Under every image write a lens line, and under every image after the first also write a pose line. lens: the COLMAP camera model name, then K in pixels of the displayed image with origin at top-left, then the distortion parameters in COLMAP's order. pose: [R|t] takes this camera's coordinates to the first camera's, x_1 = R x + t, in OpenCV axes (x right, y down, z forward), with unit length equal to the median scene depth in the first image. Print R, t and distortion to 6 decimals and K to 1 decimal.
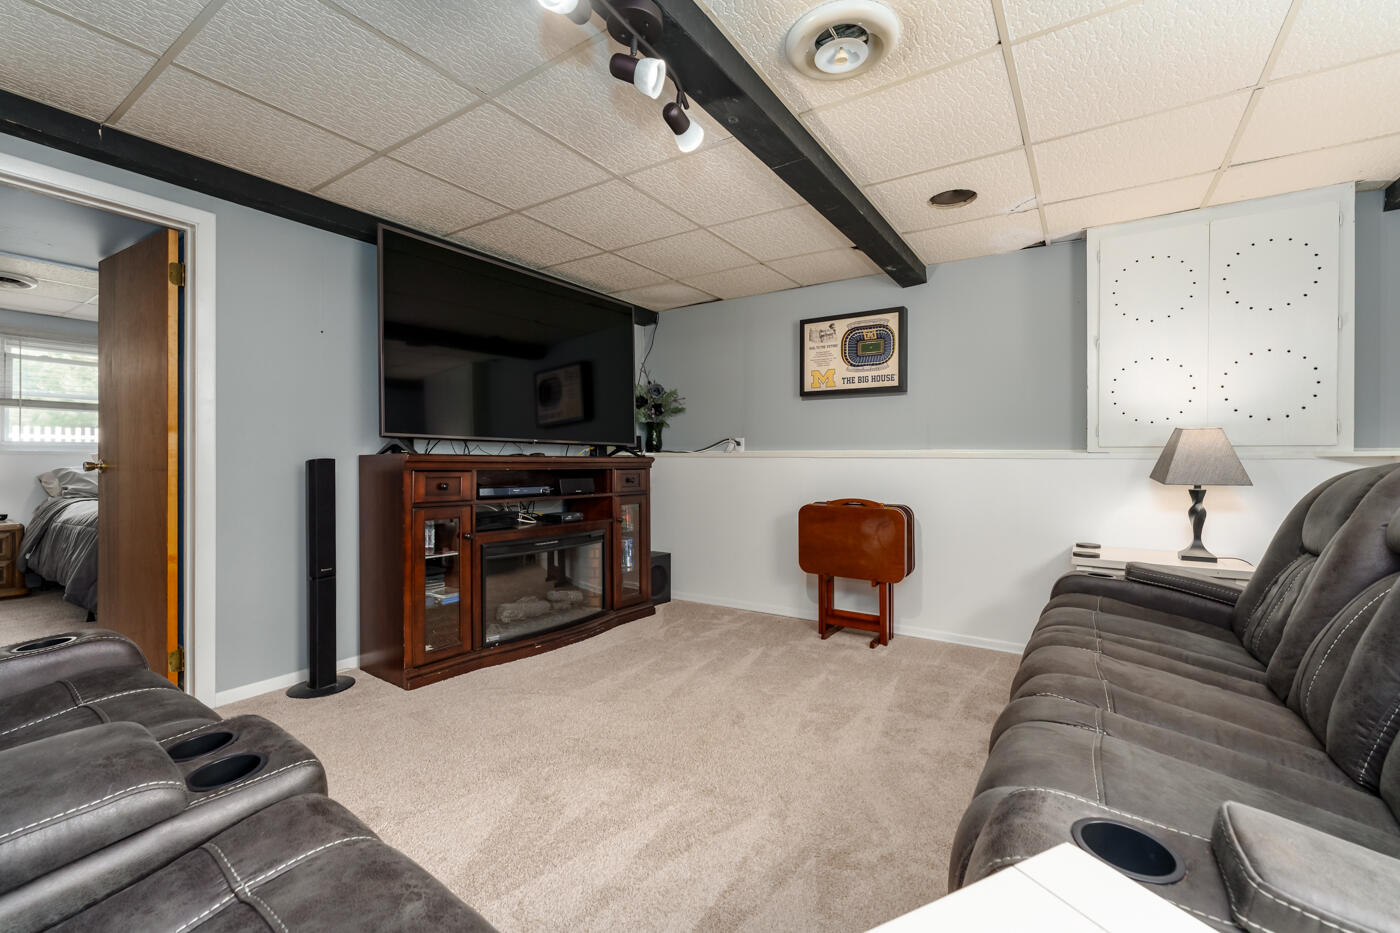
lens RADIAL K [[581.9, 0, 706.3], [0, 581.9, 467.1], [0, 0, 1]] dist [-0.005150, 0.000044]
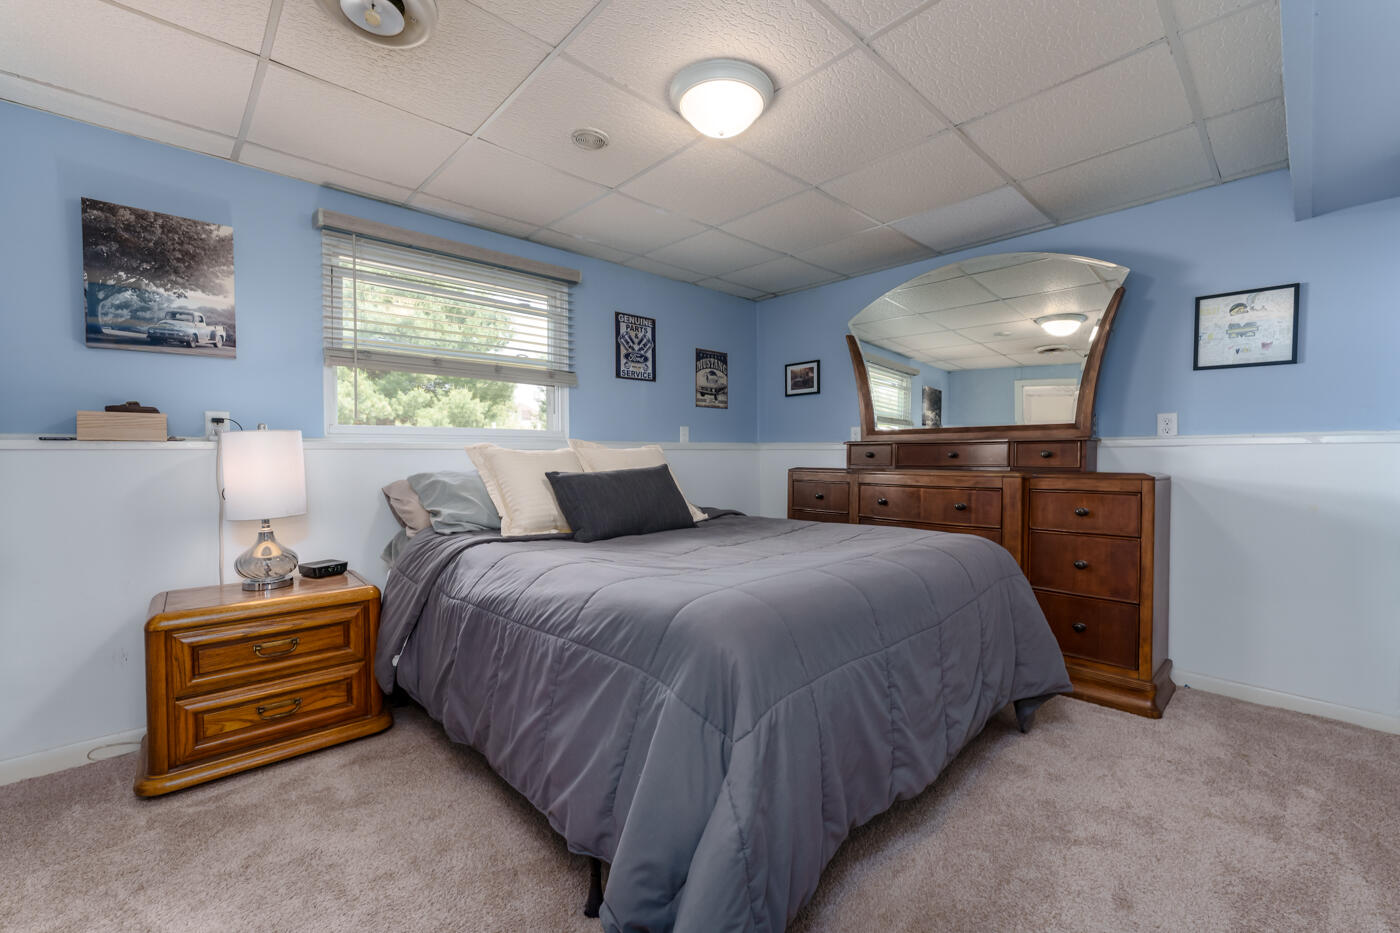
lens RADIAL K [[581.9, 0, 702.0], [0, 581.9, 469.4], [0, 0, 1]] dist [-0.005150, 0.000044]
pose [[0.973072, 0.002398, -0.230489, -0.796739], [0.001652, 0.999848, 0.017374, -0.012944], [0.230495, -0.017287, 0.972920, 0.577331]]
